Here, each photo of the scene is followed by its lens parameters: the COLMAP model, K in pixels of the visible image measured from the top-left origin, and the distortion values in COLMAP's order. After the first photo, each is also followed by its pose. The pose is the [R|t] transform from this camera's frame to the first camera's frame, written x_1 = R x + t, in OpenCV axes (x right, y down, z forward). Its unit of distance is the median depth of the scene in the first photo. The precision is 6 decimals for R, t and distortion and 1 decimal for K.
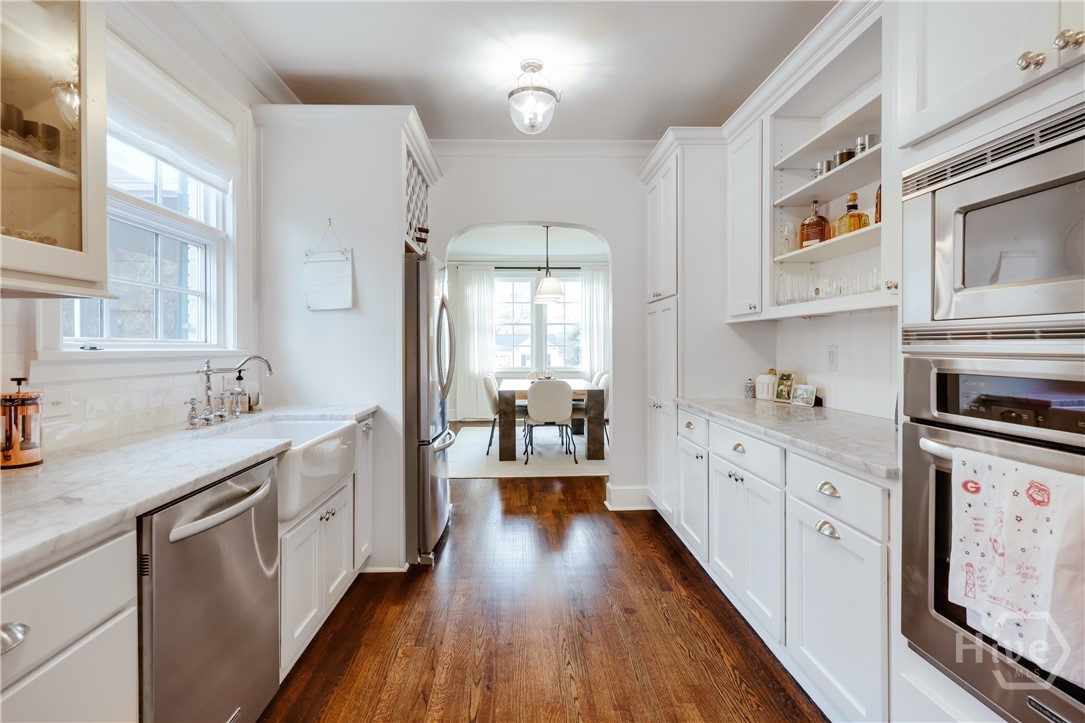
lens RADIAL K [[542.9, 0, 542.3], [0, 542.9, 354.0], [0, 0, 1]] dist [0.000560, 0.000080]
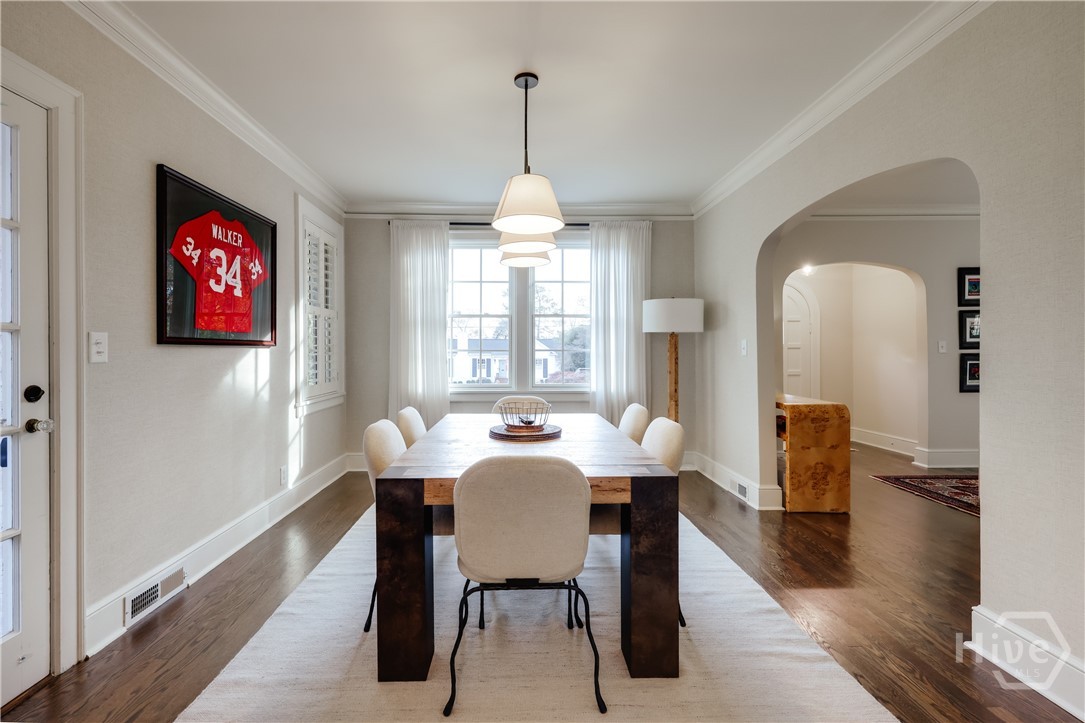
lens RADIAL K [[542.9, 0, 541.4], [0, 542.9, 355.5], [0, 0, 1]] dist [0.000560, 0.000080]
pose [[0.999958, 0.006357, 0.006669, 0.020715], [-0.006317, 0.999962, -0.006042, -0.008961], [-0.006707, 0.005999, 0.999960, 0.605619]]
